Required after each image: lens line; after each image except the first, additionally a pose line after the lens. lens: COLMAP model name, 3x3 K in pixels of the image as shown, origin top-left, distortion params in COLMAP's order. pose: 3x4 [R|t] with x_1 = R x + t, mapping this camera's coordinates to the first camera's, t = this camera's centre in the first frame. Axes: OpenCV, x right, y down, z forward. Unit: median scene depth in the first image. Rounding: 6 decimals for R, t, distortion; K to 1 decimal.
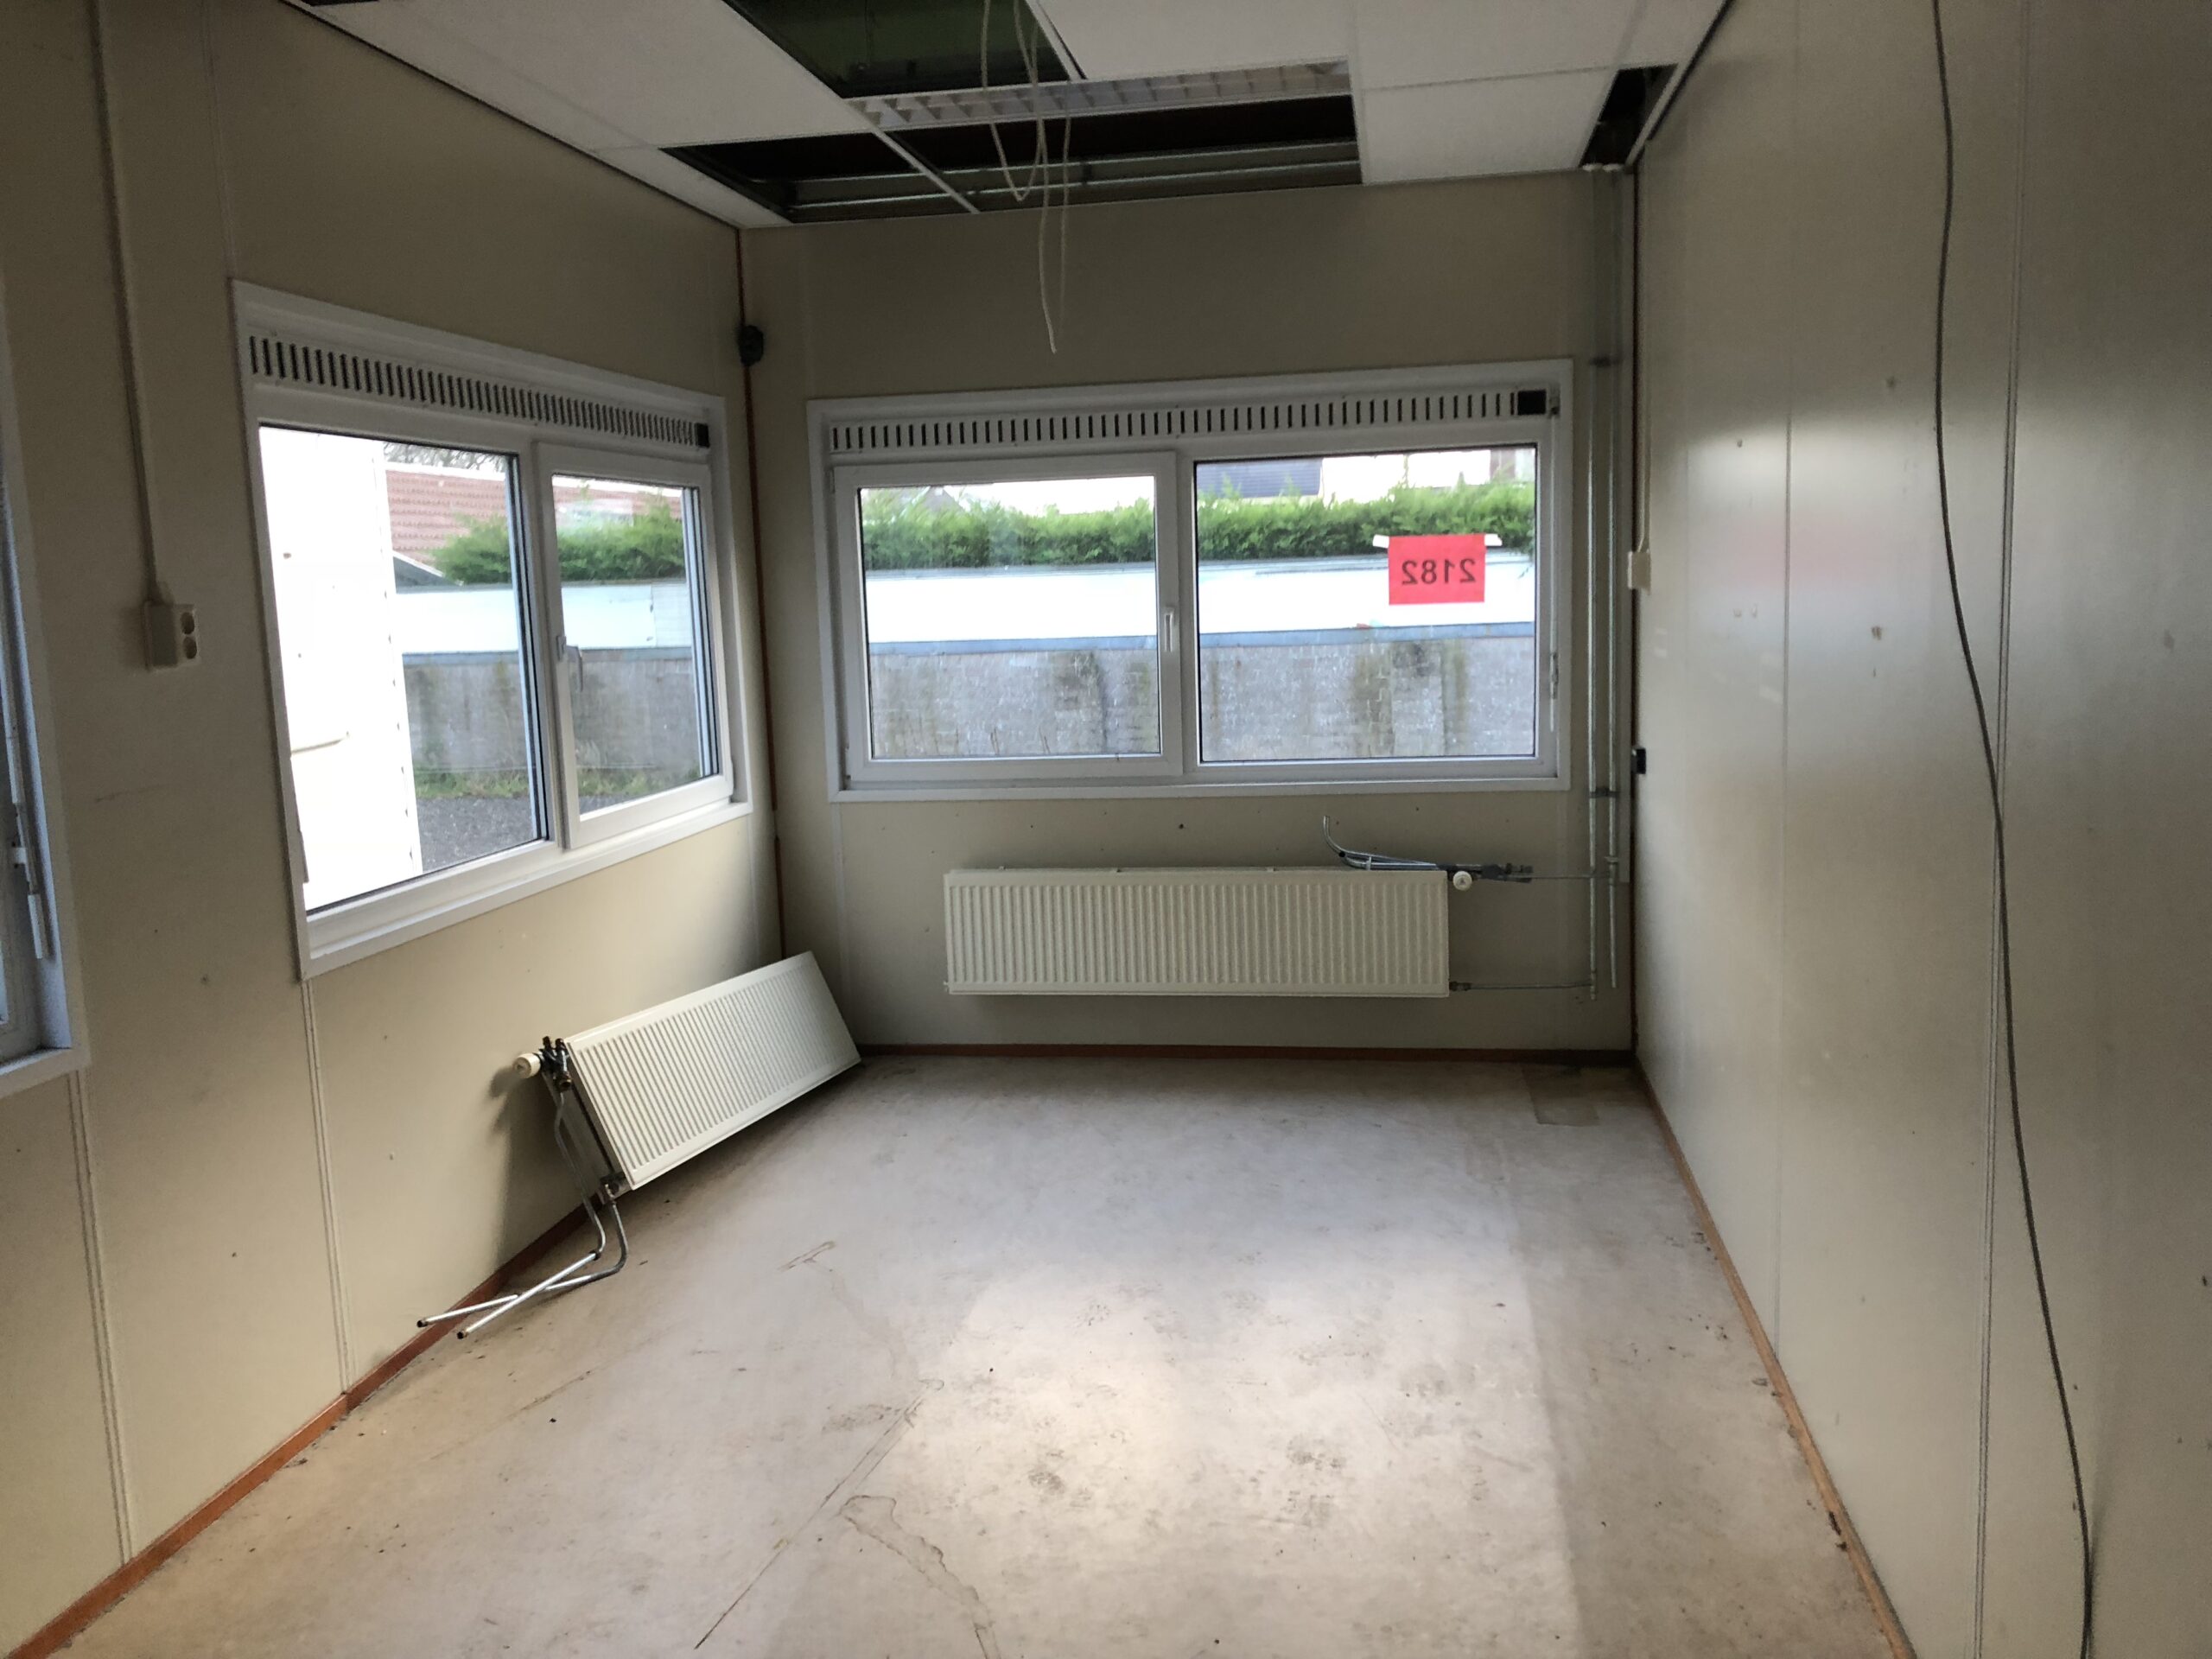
lens RADIAL K [[1773.5, 0, 1106.0], [0, 1773.5, 829.5], [0, 0, 1]] dist [0.004515, 0.004426]
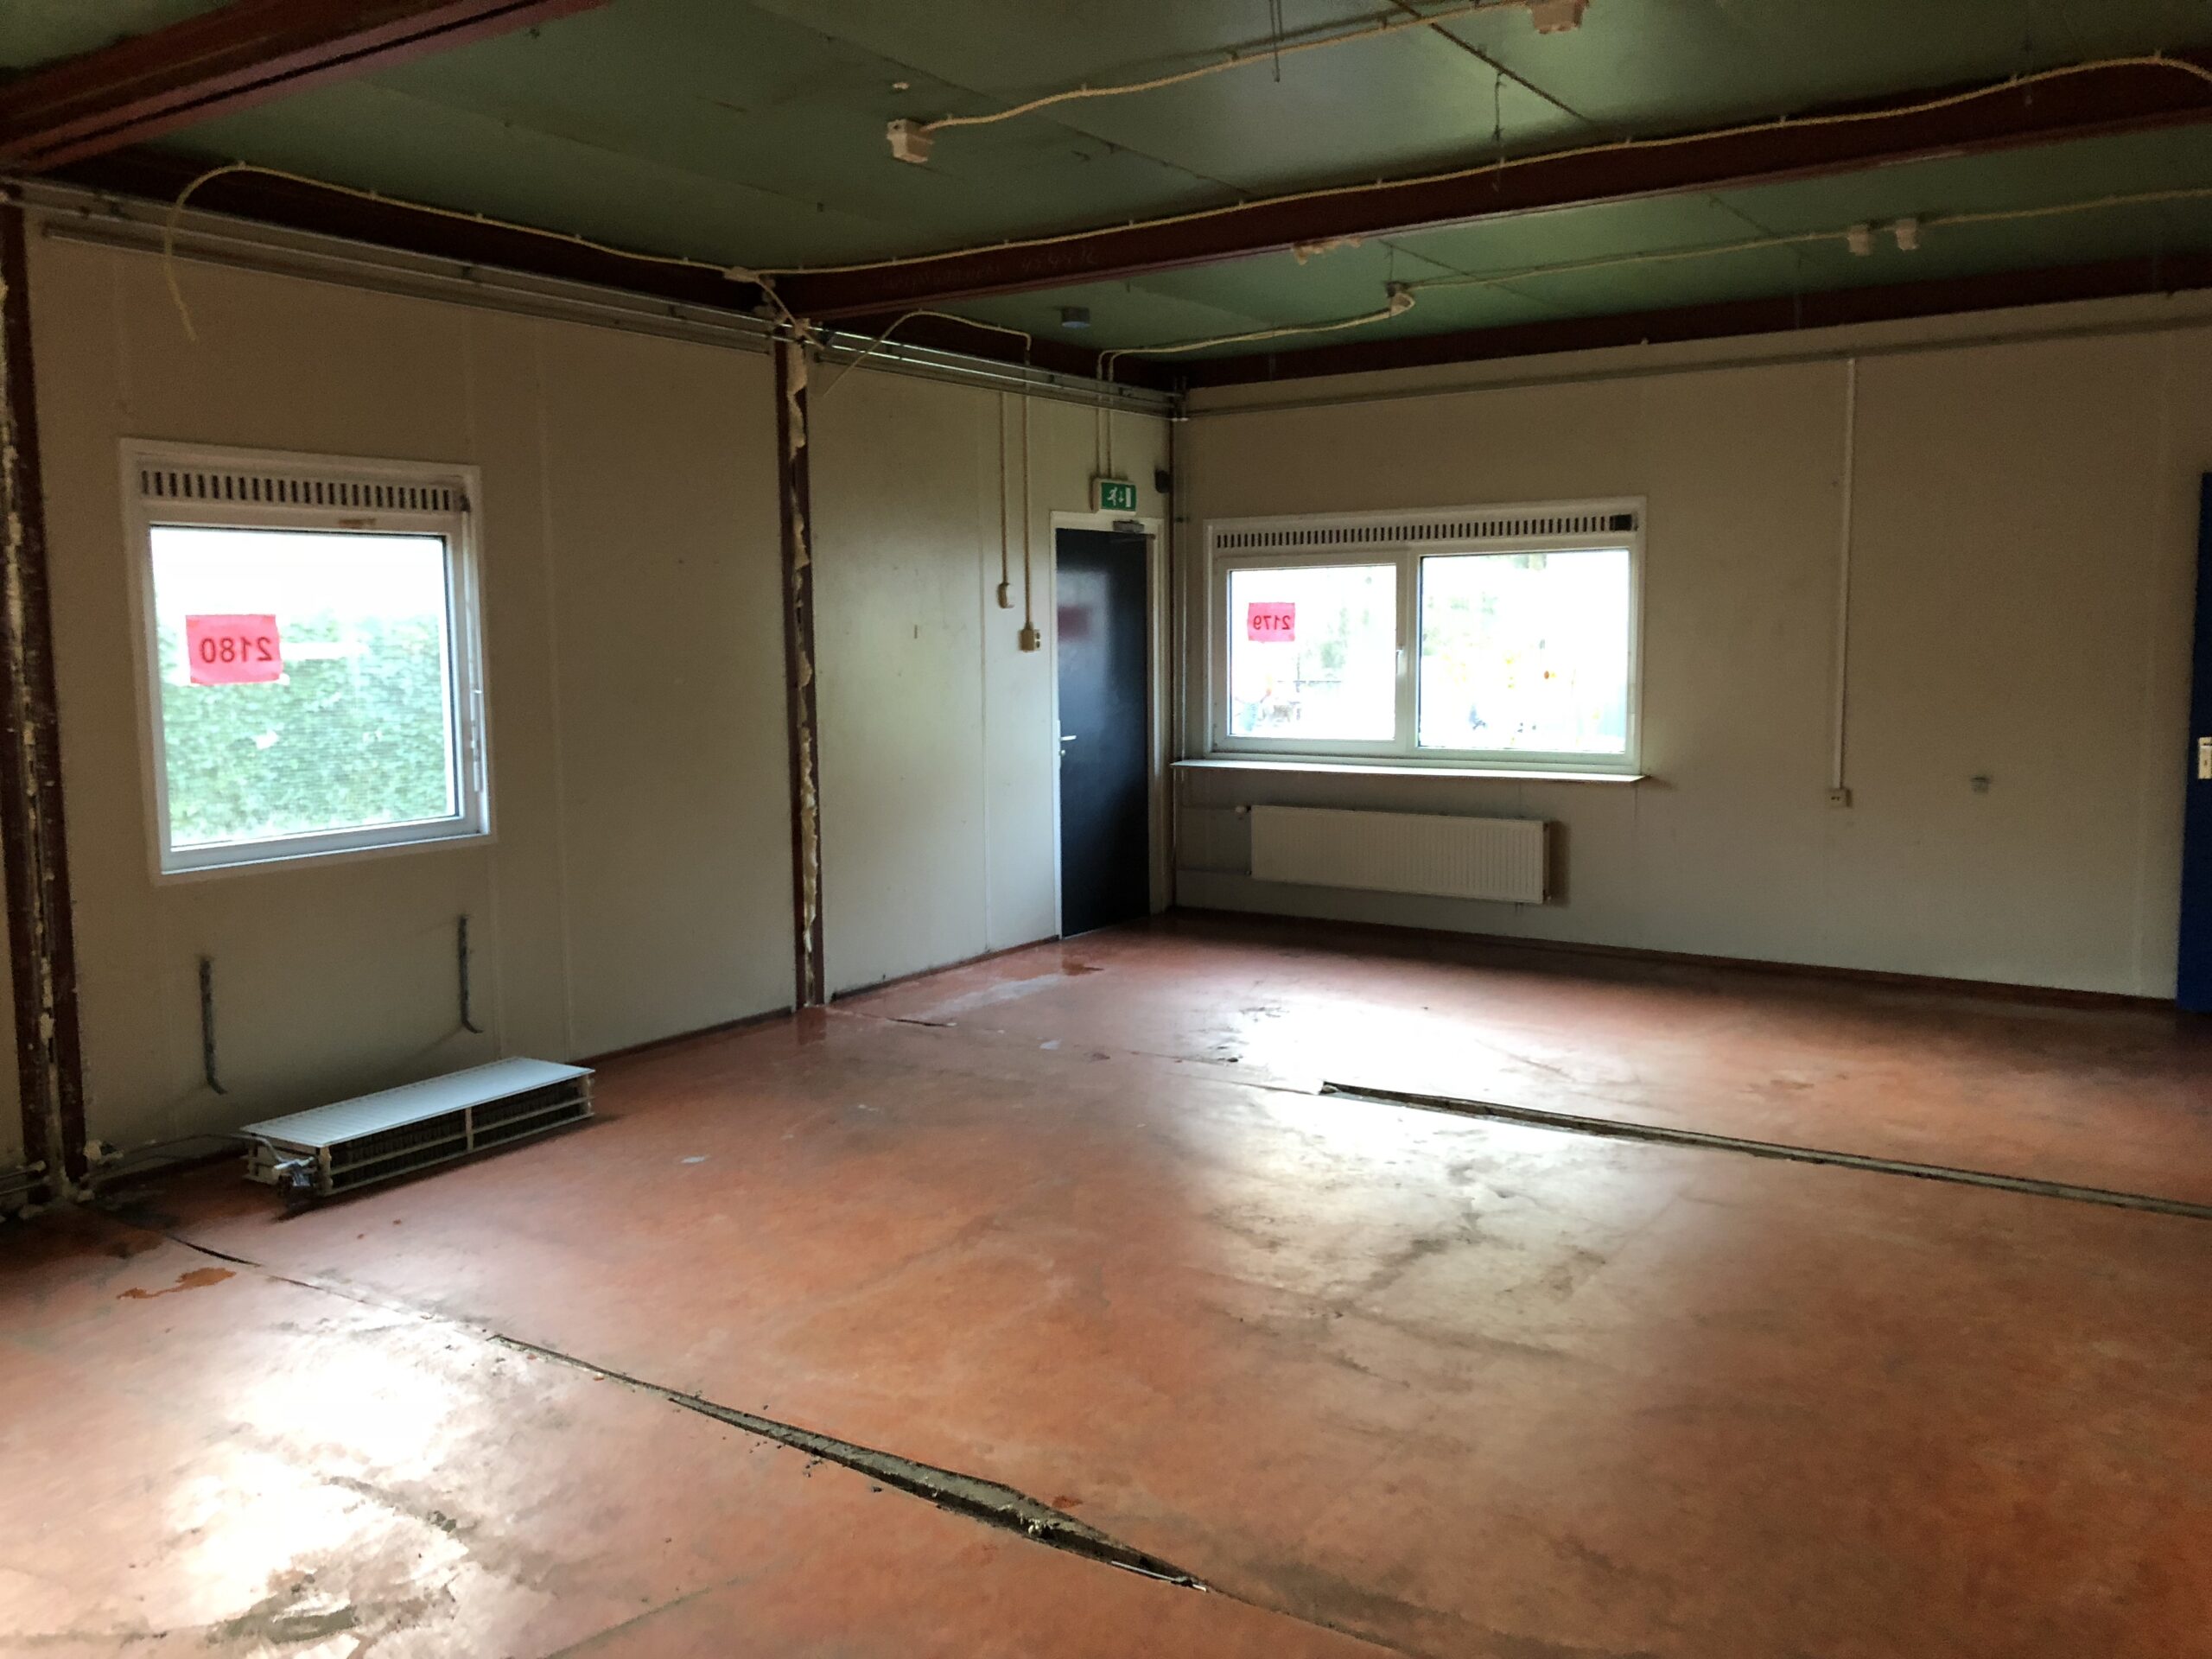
lens RADIAL K [[1773.5, 0, 1106.0], [0, 1773.5, 829.5], [0, 0, 1]] dist [0.004515, 0.004426]
pose [[0.410687, -0.064625, 0.909483, -0.785783], [0.117441, 0.992925, 0.017523, -0.004124], [-0.904181, 0.099615, 0.415371, 0.203505]]
